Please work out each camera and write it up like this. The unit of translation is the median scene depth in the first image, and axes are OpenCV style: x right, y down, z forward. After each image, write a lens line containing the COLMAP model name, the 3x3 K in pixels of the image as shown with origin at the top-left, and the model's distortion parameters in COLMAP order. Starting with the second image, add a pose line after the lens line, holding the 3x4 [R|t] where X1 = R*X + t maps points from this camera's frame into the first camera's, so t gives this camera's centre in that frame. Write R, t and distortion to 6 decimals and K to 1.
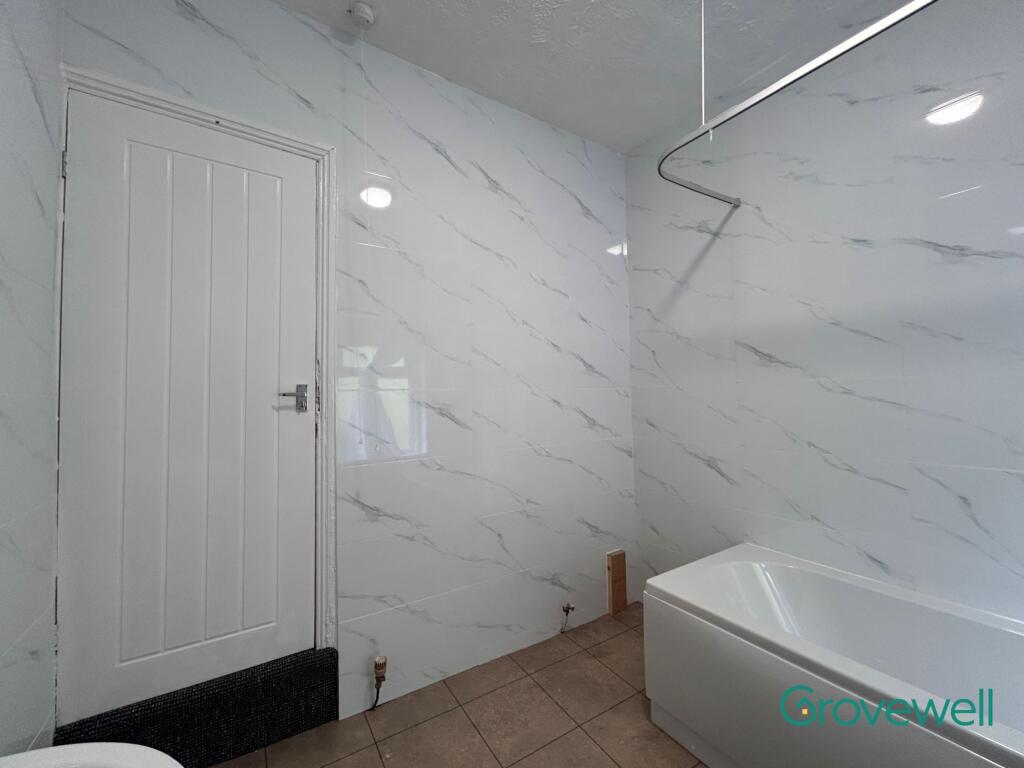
lens RADIAL K [[414.5, 0, 511.6], [0, 414.5, 381.5], [0, 0, 1]] dist [-0.000571, 0.000344]
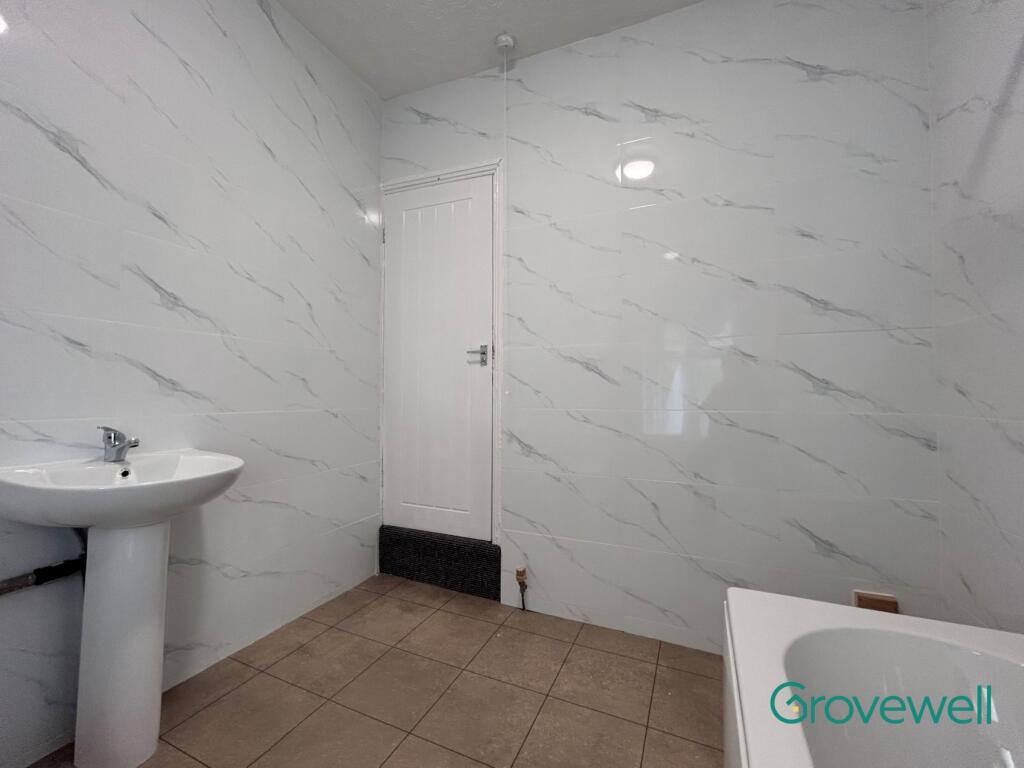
lens RADIAL K [[431.0, 0, 514.2], [0, 431.0, 382.2], [0, 0, 1]] dist [-0.000087, 0.000225]
pose [[0.560998, -0.003809, -0.827809, 0.640787], [0.011787, 0.999925, 0.003386, 0.111571], [0.827734, -0.011657, 0.561000, 0.257362]]
